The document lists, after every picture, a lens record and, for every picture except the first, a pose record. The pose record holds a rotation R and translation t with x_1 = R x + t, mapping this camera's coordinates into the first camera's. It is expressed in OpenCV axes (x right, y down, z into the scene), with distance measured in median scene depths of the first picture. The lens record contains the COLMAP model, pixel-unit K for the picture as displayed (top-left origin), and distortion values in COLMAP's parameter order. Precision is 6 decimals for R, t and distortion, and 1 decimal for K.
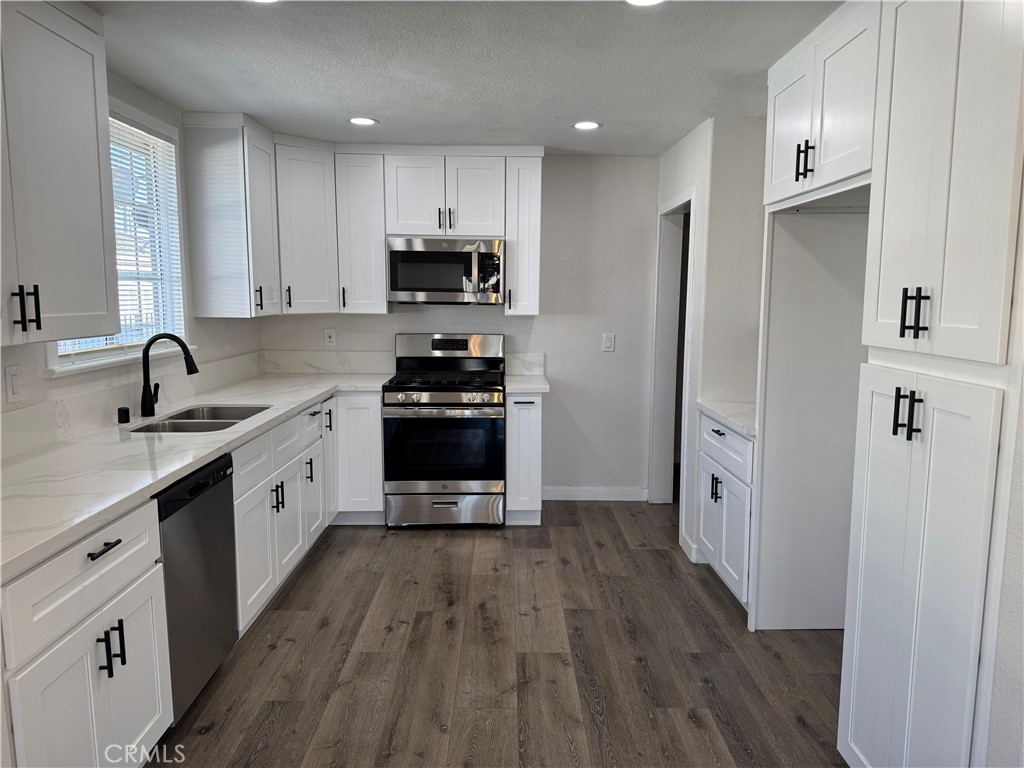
lens RADIAL K [[735.0, 0, 504.3], [0, 735.0, 391.7], [0, 0, 1]] dist [0.084286, -0.078123]
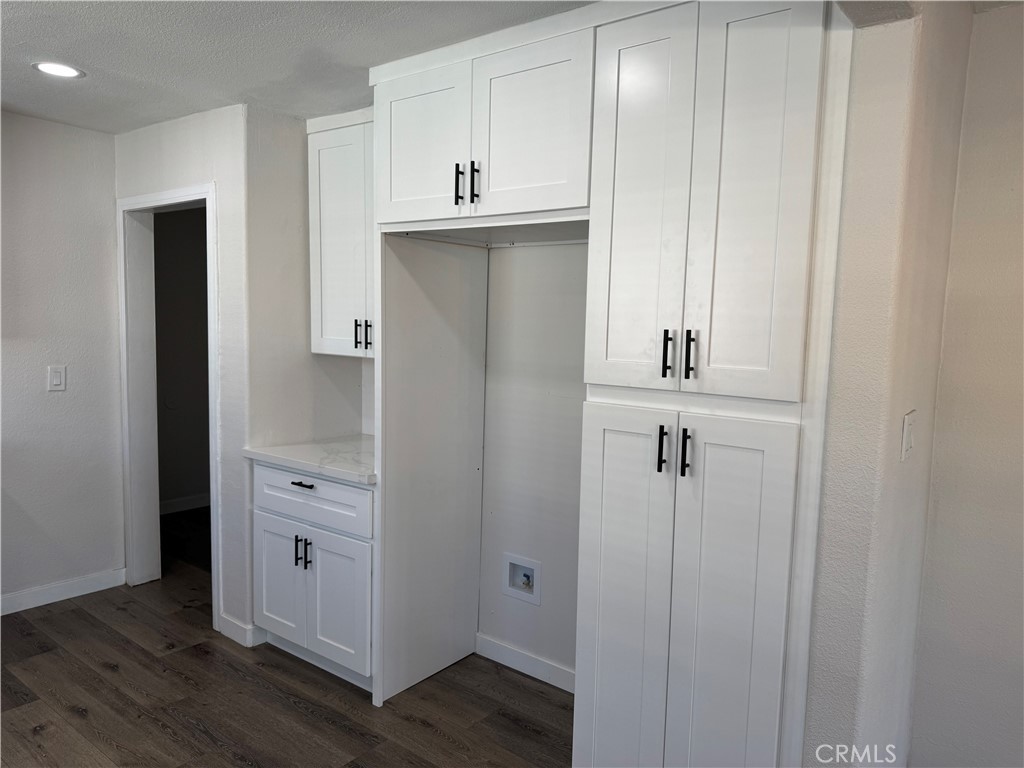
lens RADIAL K [[735.0, 0, 510.4], [0, 735.0, 394.5], [0, 0, 1]] dist [0.084286, -0.078123]
pose [[0.622415, -0.066735, 0.779837, -0.193807], [0.077942, 0.996691, 0.023085, -0.043764], [-0.778797, 0.046413, 0.625557, 0.261317]]
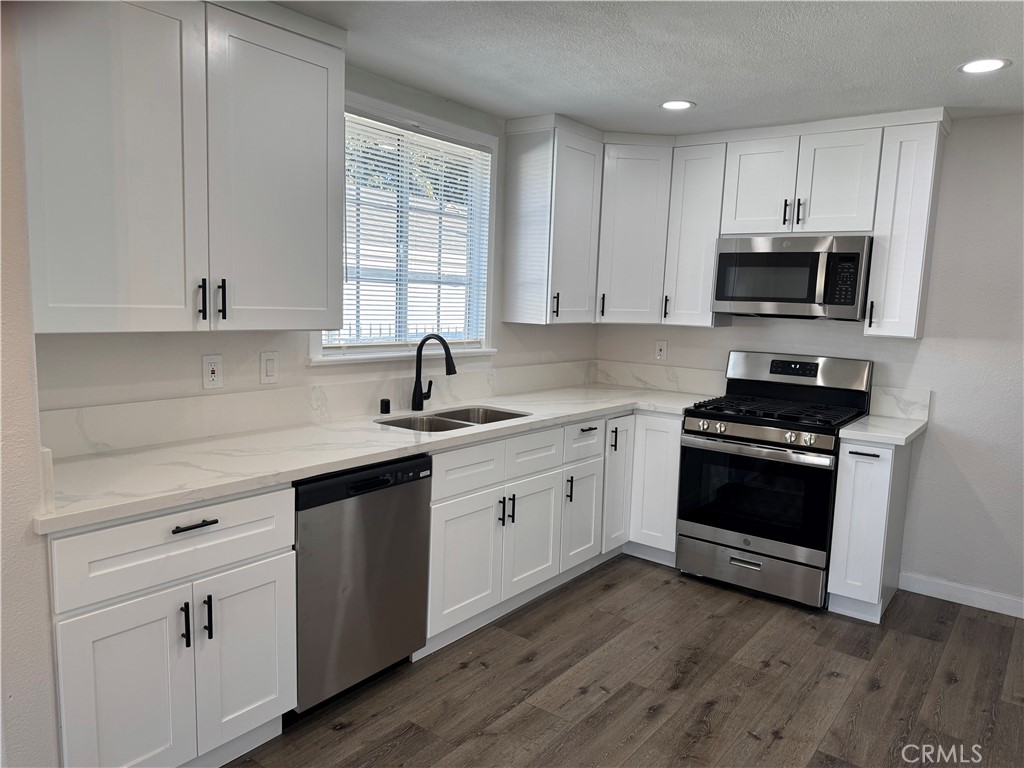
lens RADIAL K [[735.0, 0, 506.3], [0, 735.0, 388.4], [0, 0, 1]] dist [0.084286, -0.078123]
pose [[0.789966, 0.098788, -0.605141, 0.216938], [-0.112632, 0.993521, 0.015158, -0.024363], [0.602717, 0.056184, 0.795974, 0.205088]]
